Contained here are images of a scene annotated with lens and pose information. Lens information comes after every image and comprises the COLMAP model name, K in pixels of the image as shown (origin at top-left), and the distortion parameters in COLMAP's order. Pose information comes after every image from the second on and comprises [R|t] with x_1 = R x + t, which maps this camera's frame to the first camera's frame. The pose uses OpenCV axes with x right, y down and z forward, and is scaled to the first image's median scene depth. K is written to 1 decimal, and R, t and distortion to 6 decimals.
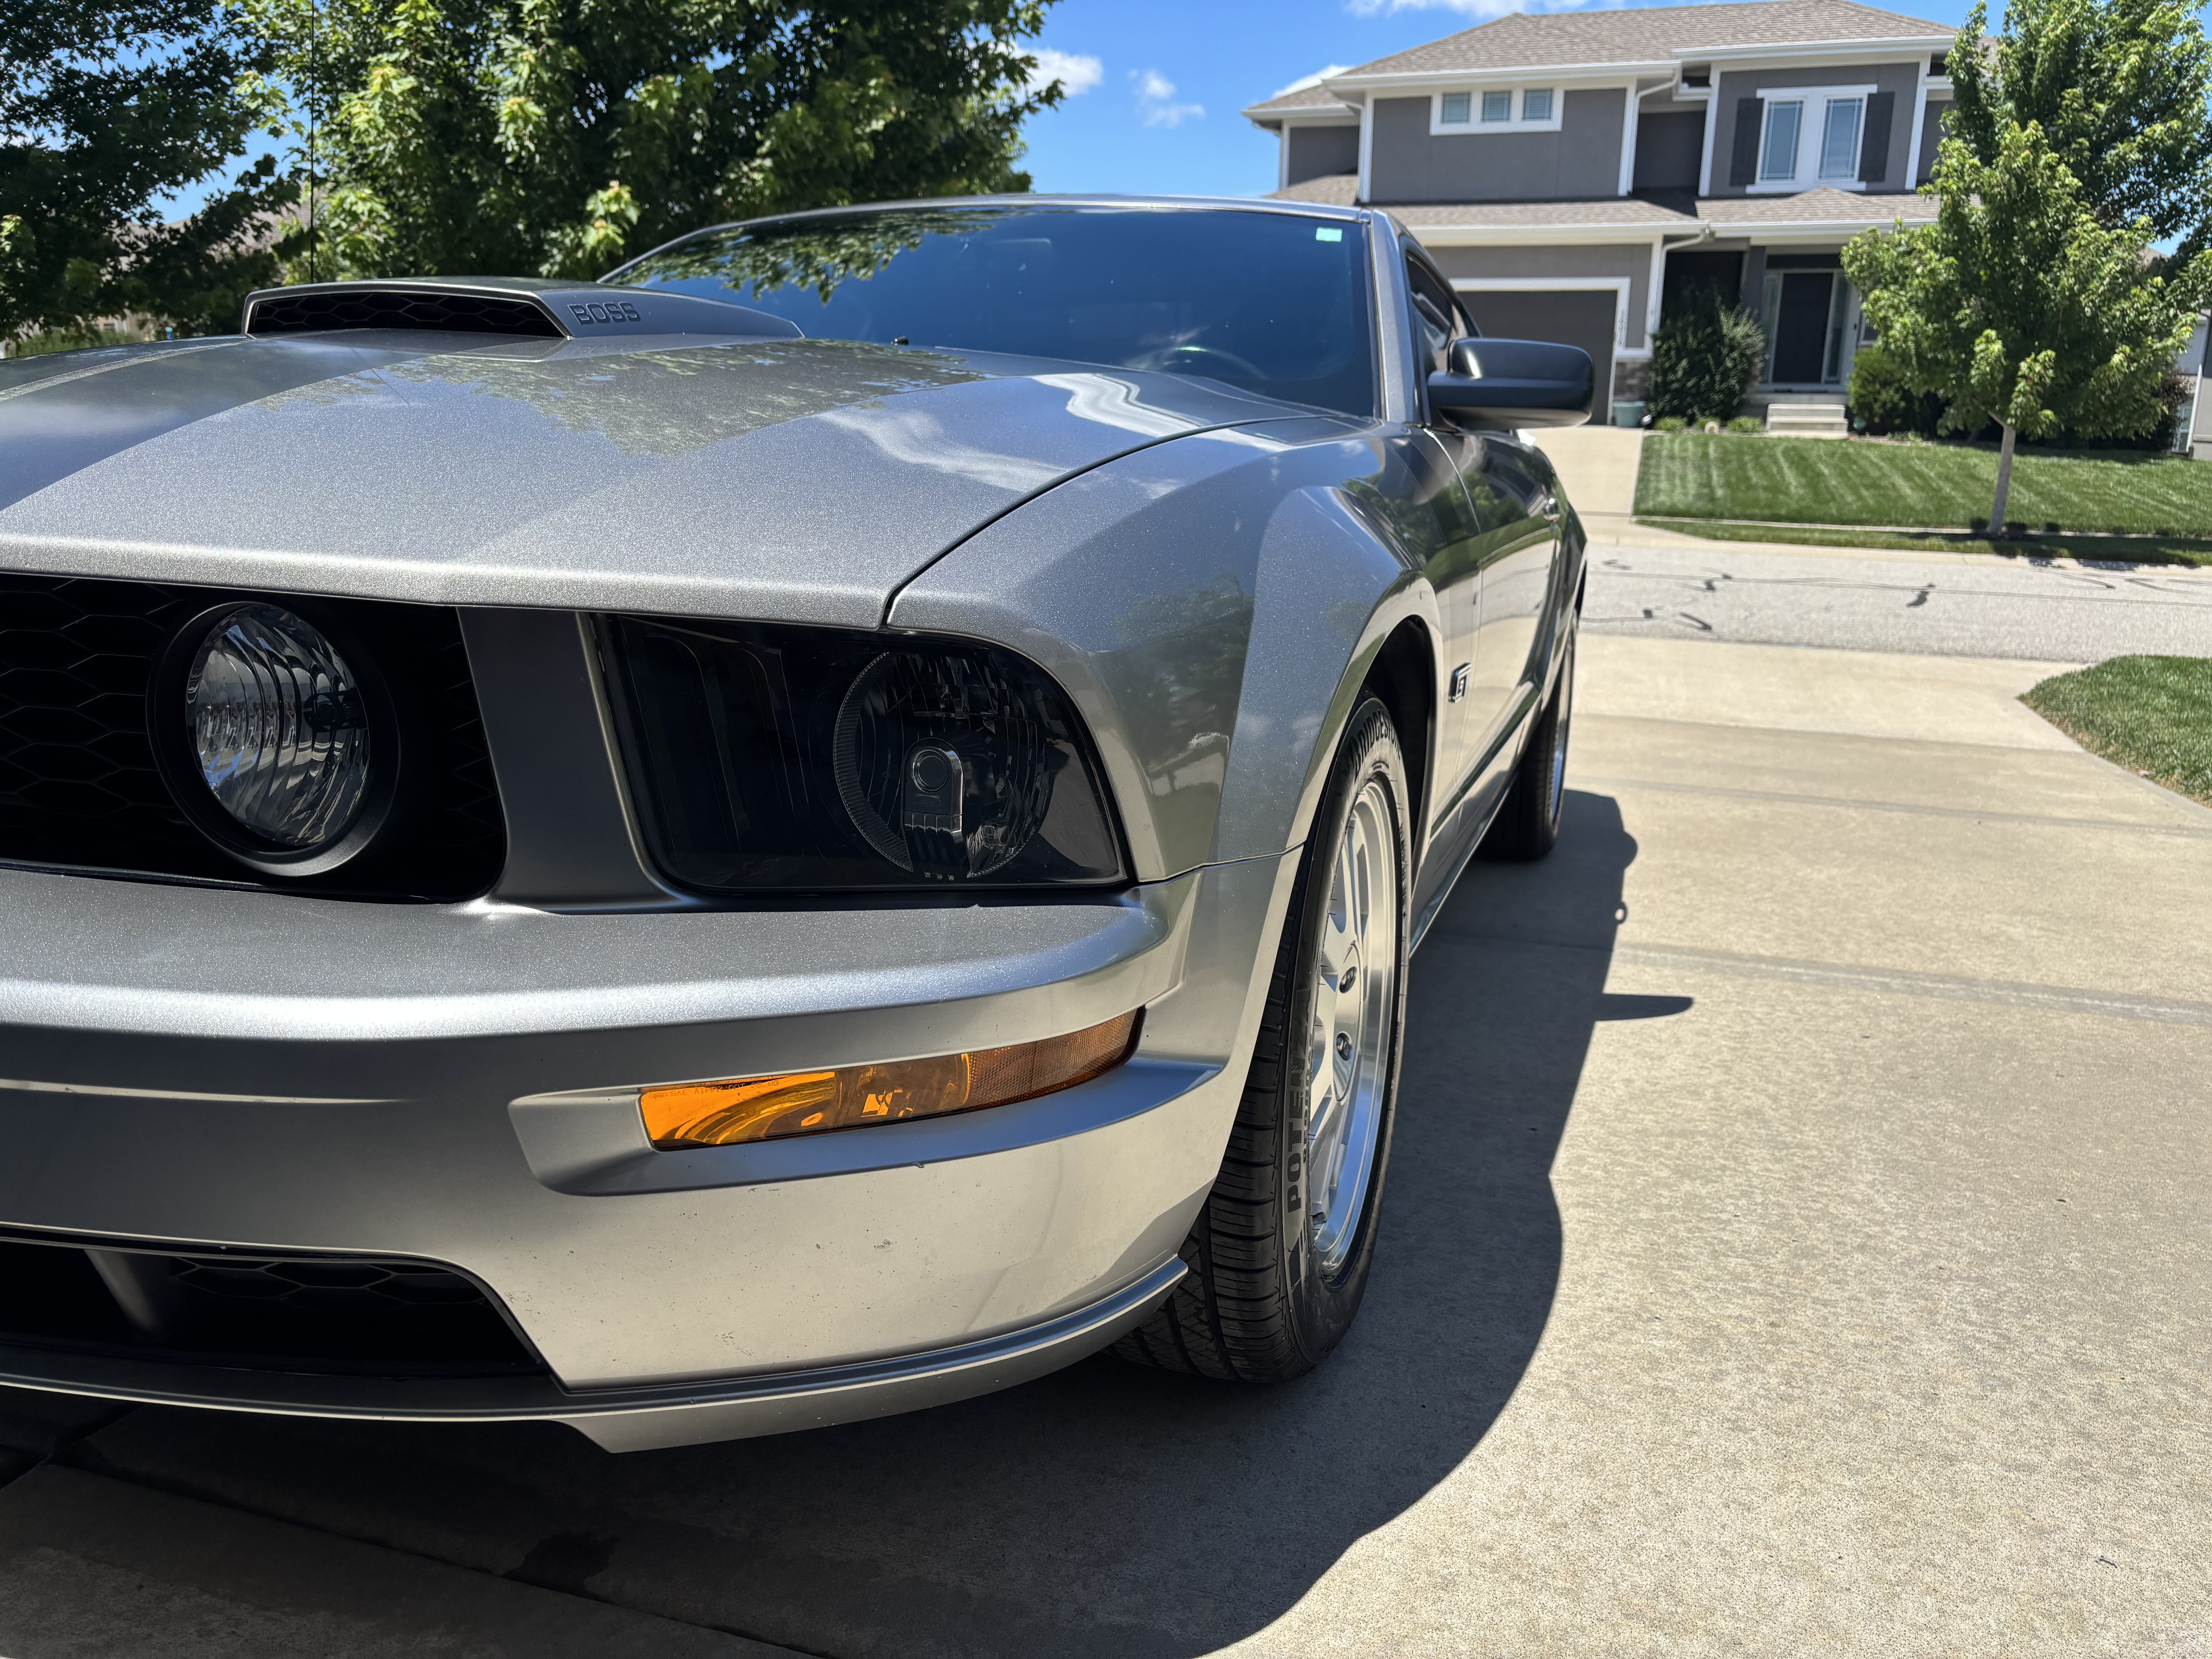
lens RADIAL K [[1684.1, 0, 1102.7], [0, 1684.1, 795.6], [0, 0, 1]] dist [0.004793, 0.015703]
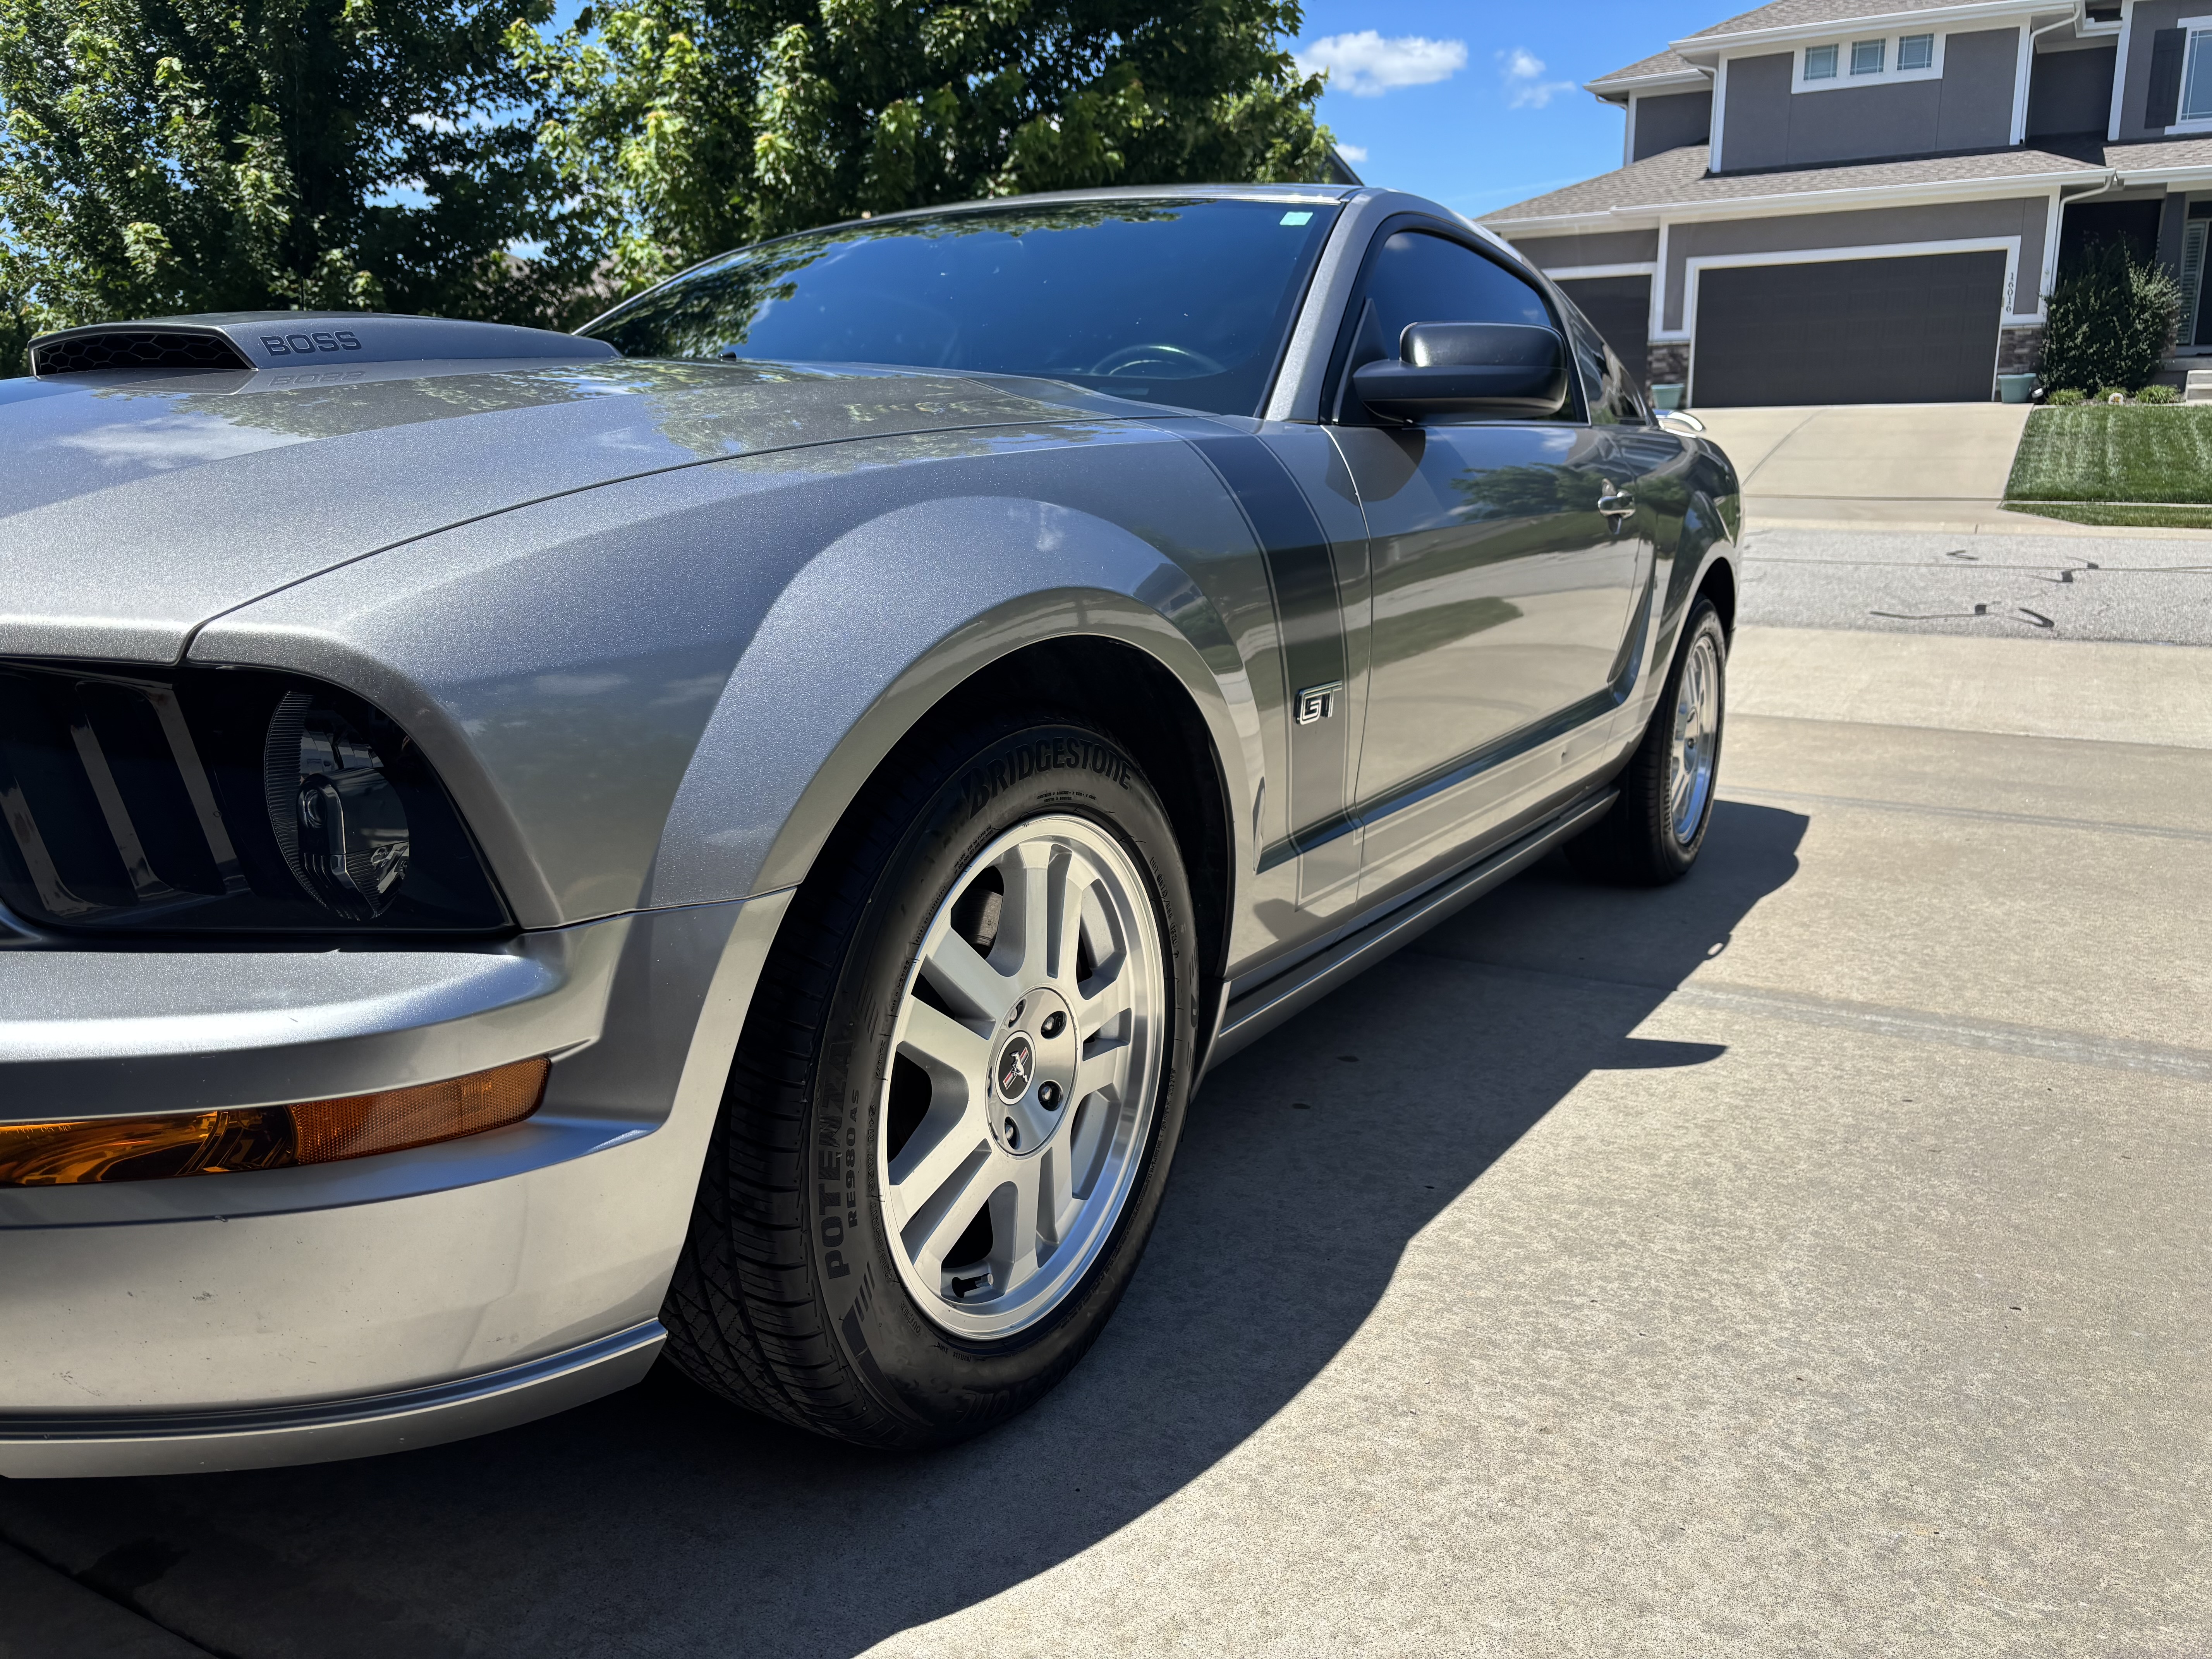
lens RADIAL K [[1669.3, 0, 1106.0], [0, 1669.3, 829.5], [0, 0, 1]] dist [0.056112, -0.067674]
pose [[0.978884, 0.011971, -0.204063, 0.022675], [-0.008290, 0.999787, 0.018887, -0.001193], [0.204246, -0.016796, 0.978775, 0.005776]]
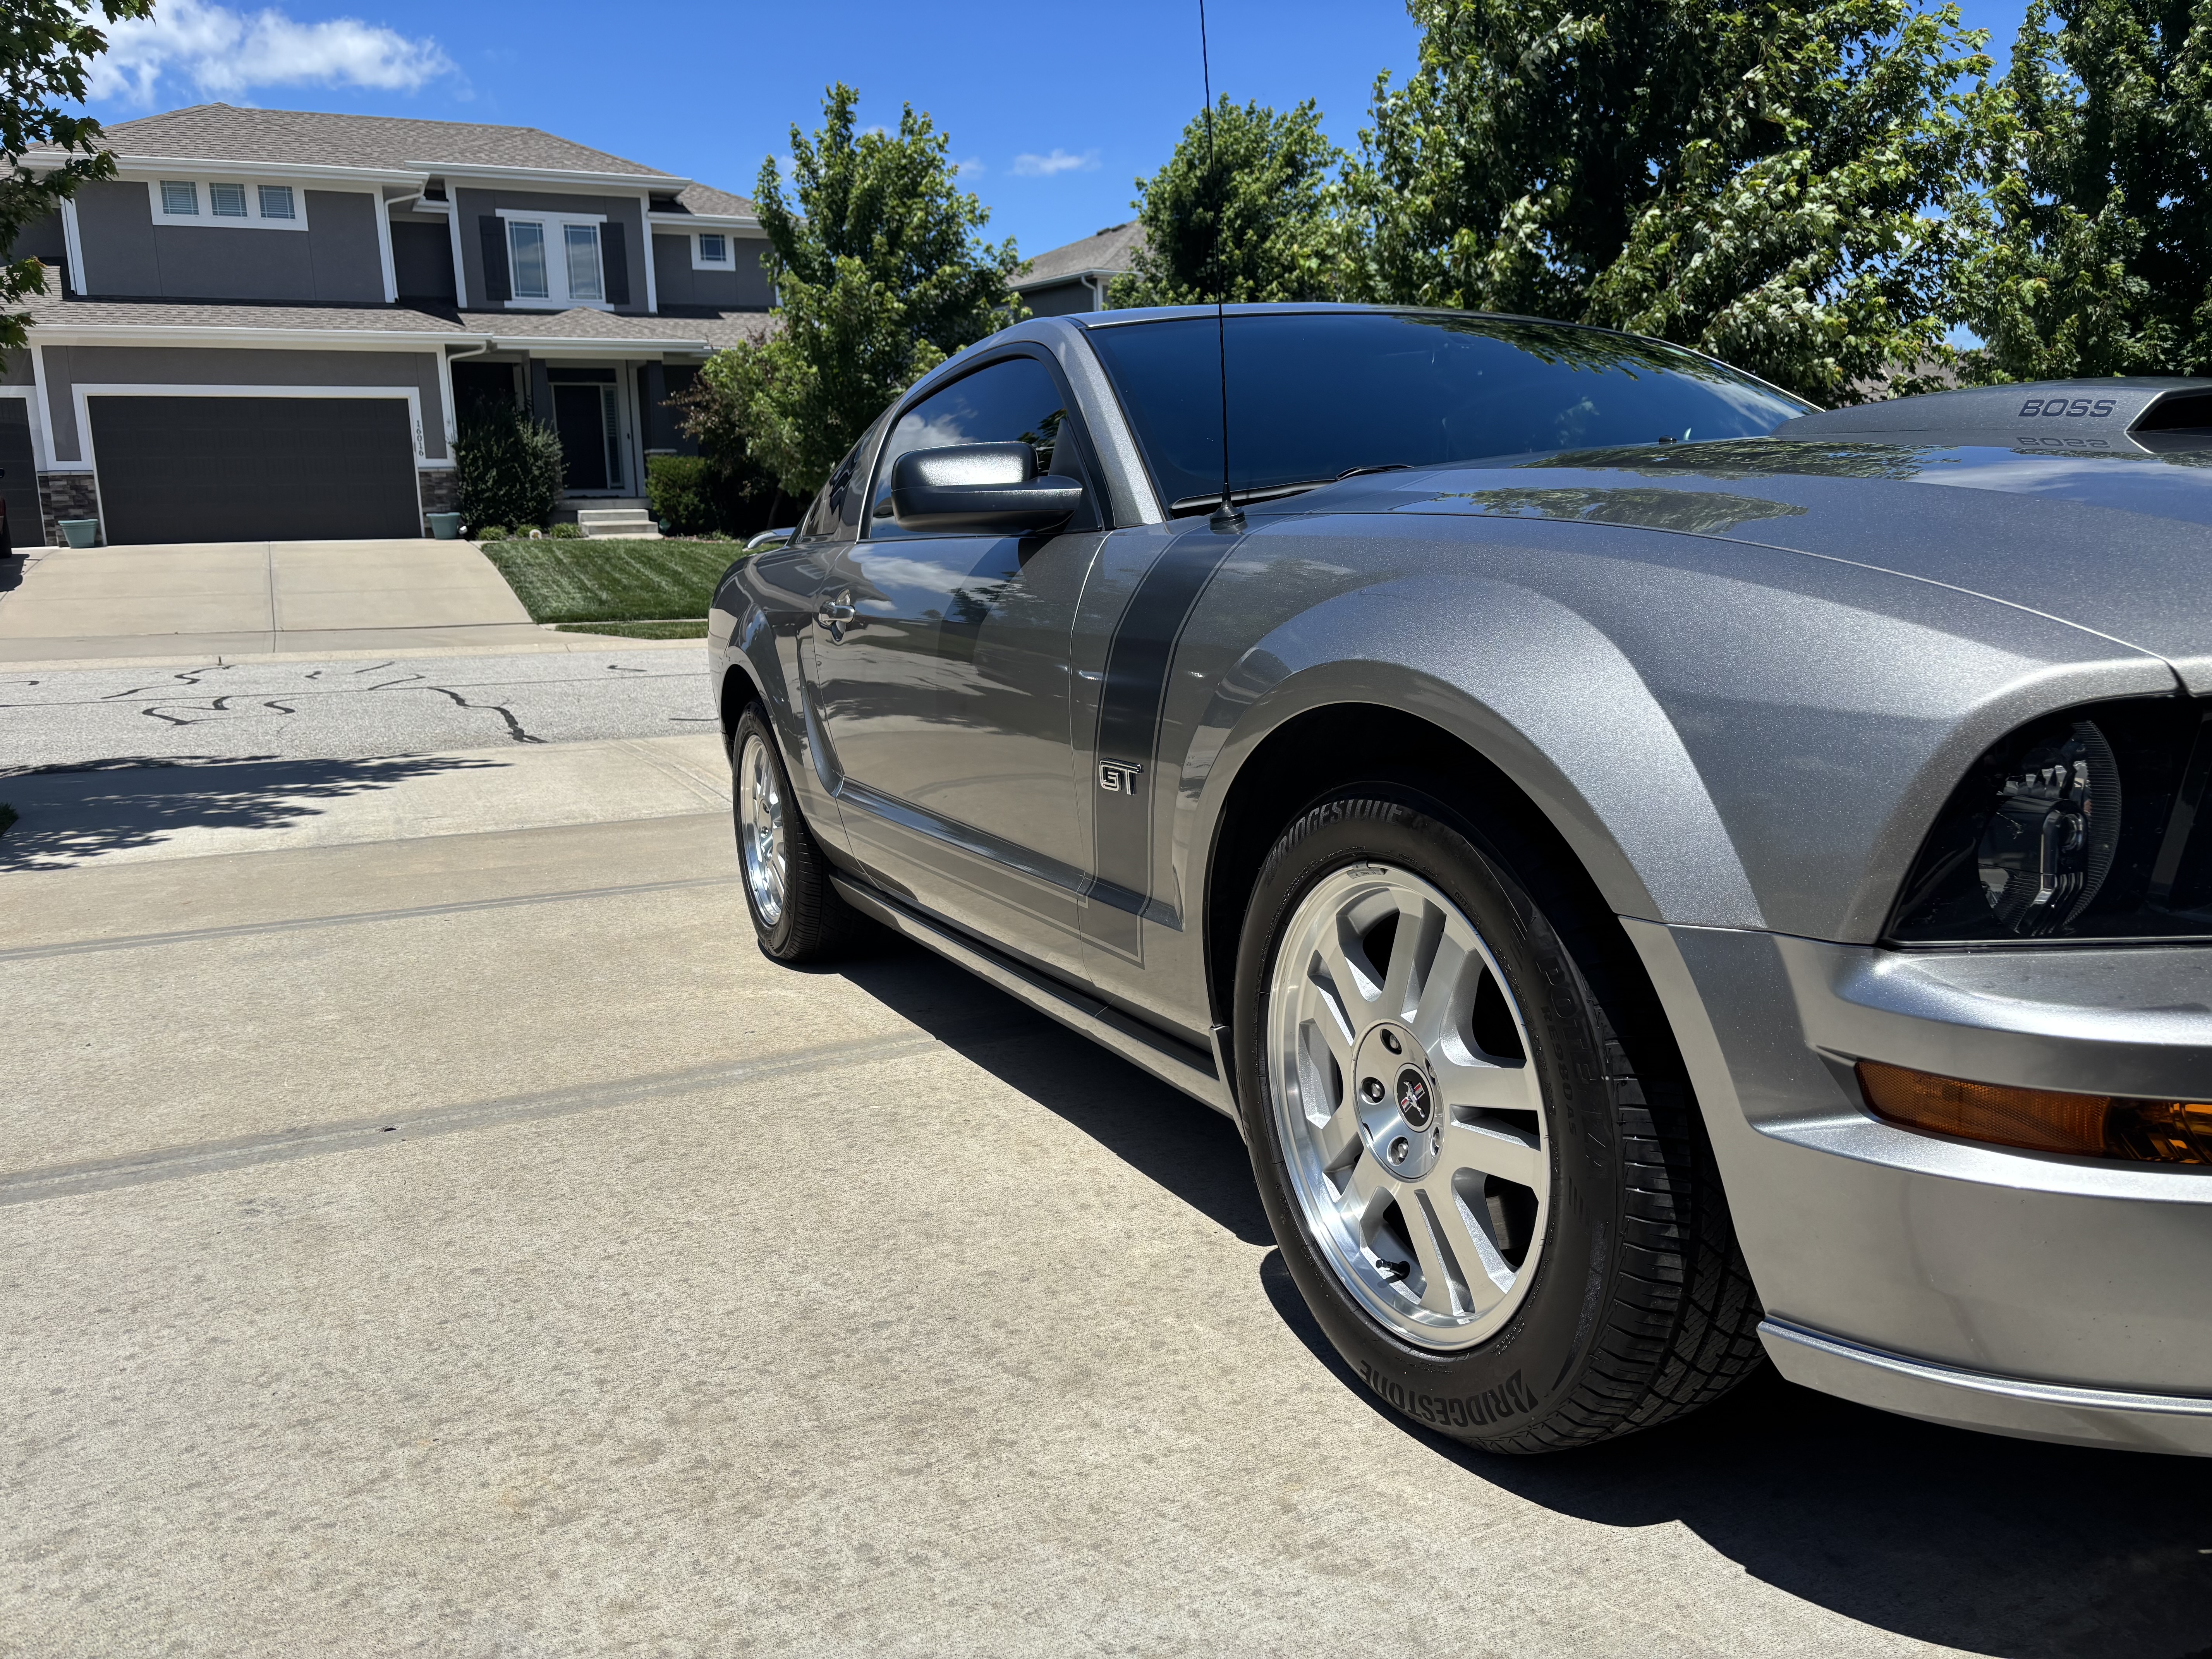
lens RADIAL K [[1645.9, 0, 1106.0], [0, 1645.9, 829.5], [0, 0, 1]] dist [0.036431, -0.035661]
pose [[0.728098, -0.162809, 0.665858, -0.090711], [0.189218, 0.981379, 0.033052, -0.011522], [-0.658840, 0.101927, 0.745346, 0.048377]]
